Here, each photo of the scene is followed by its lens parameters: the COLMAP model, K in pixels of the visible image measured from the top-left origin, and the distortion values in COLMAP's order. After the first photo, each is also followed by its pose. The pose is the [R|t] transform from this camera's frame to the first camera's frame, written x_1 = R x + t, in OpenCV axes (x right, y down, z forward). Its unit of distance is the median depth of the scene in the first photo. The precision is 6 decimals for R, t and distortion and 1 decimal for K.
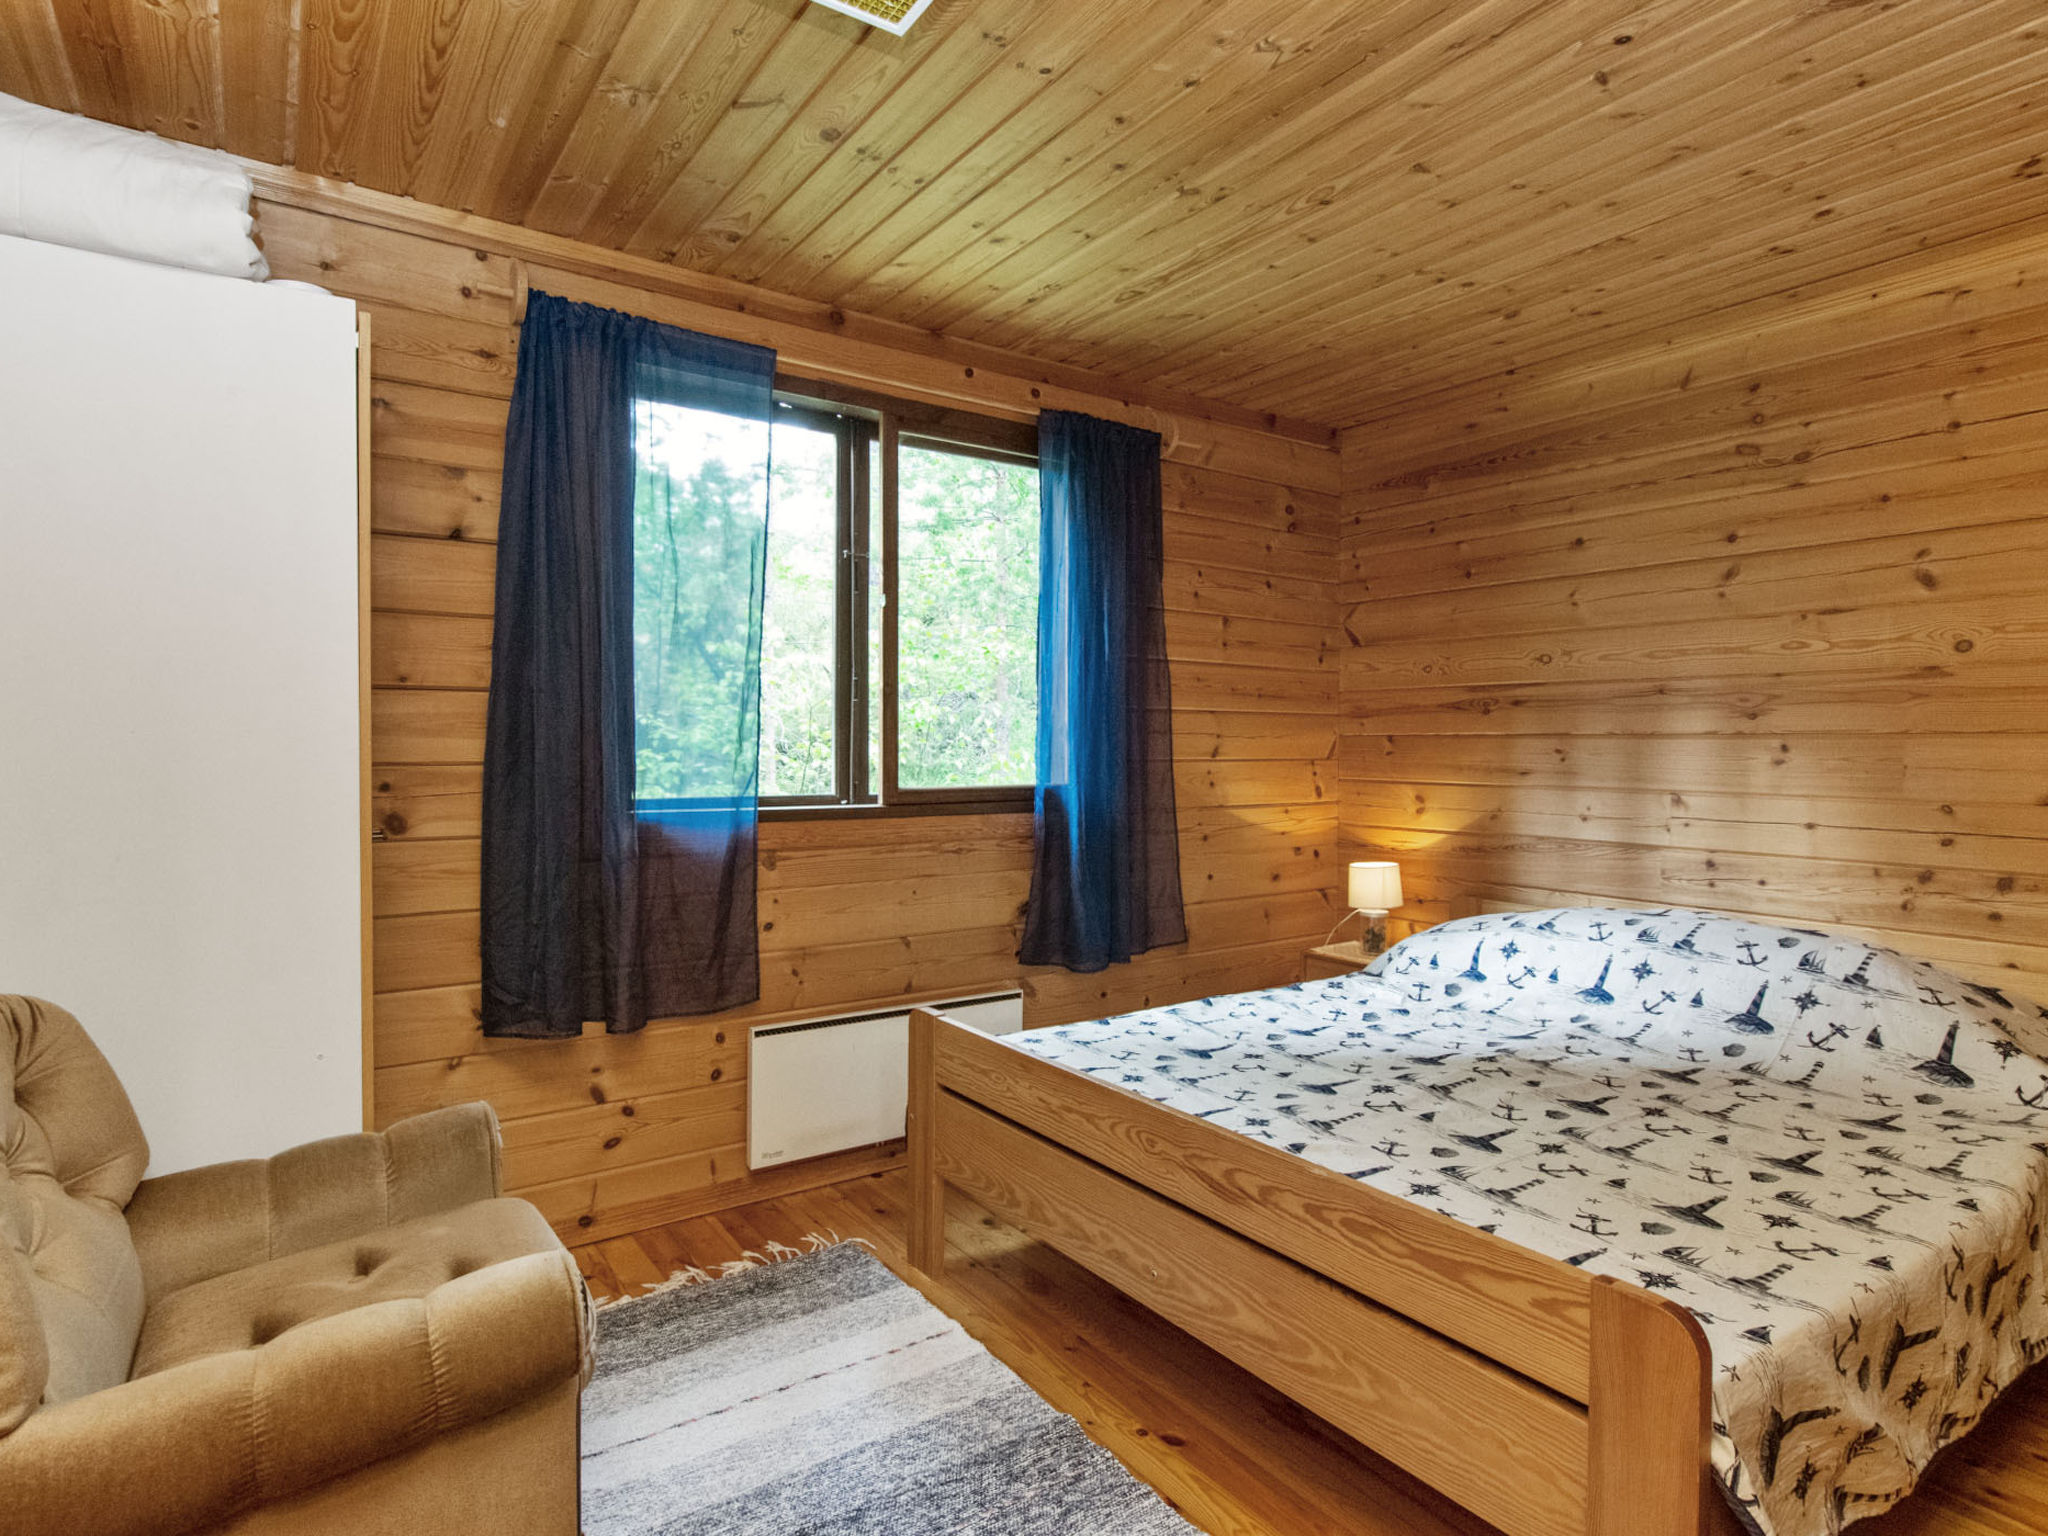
lens RADIAL K [[1113.0, 0, 1024.0], [0, 1113.0, 768.0], [0, 0, 1]] dist [0.002560, 0.000260]
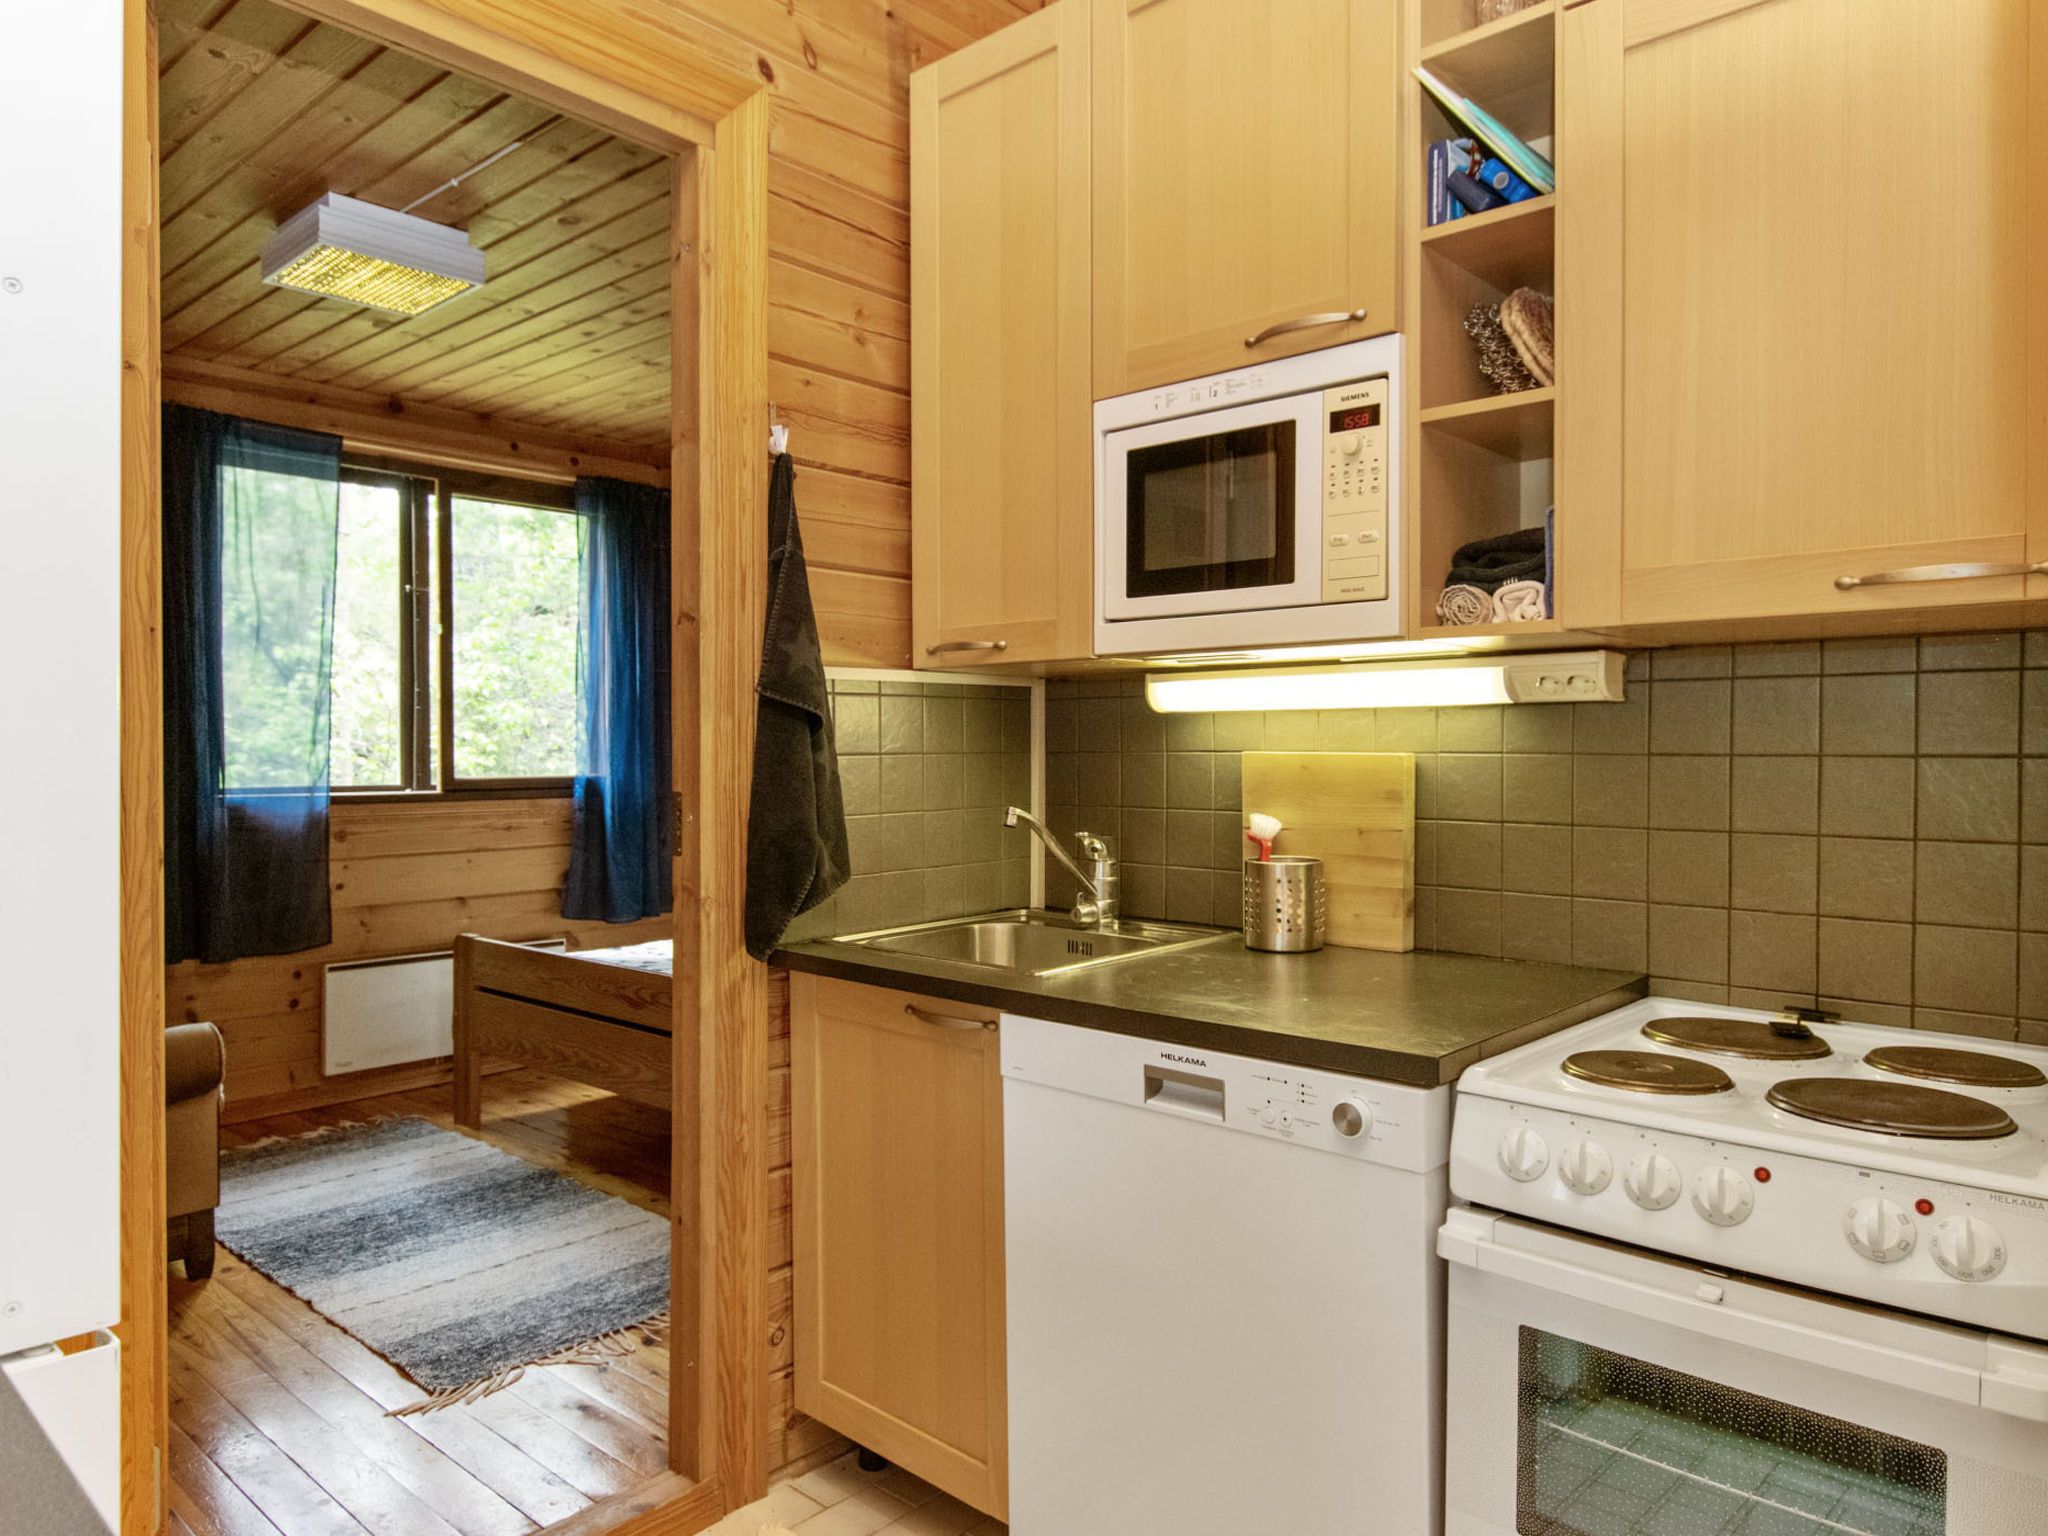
lens RADIAL K [[1343.9, 0, 1065.9], [0, 1343.9, 765.0], [0, 0, 1]] dist [0.000328, 0.002334]
pose [[0.965658, -0.008573, 0.259677, 0.165899], [0.011097, 0.999904, -0.008255, 0.024848], [-0.259581, 0.010853, 0.965660, -0.665743]]
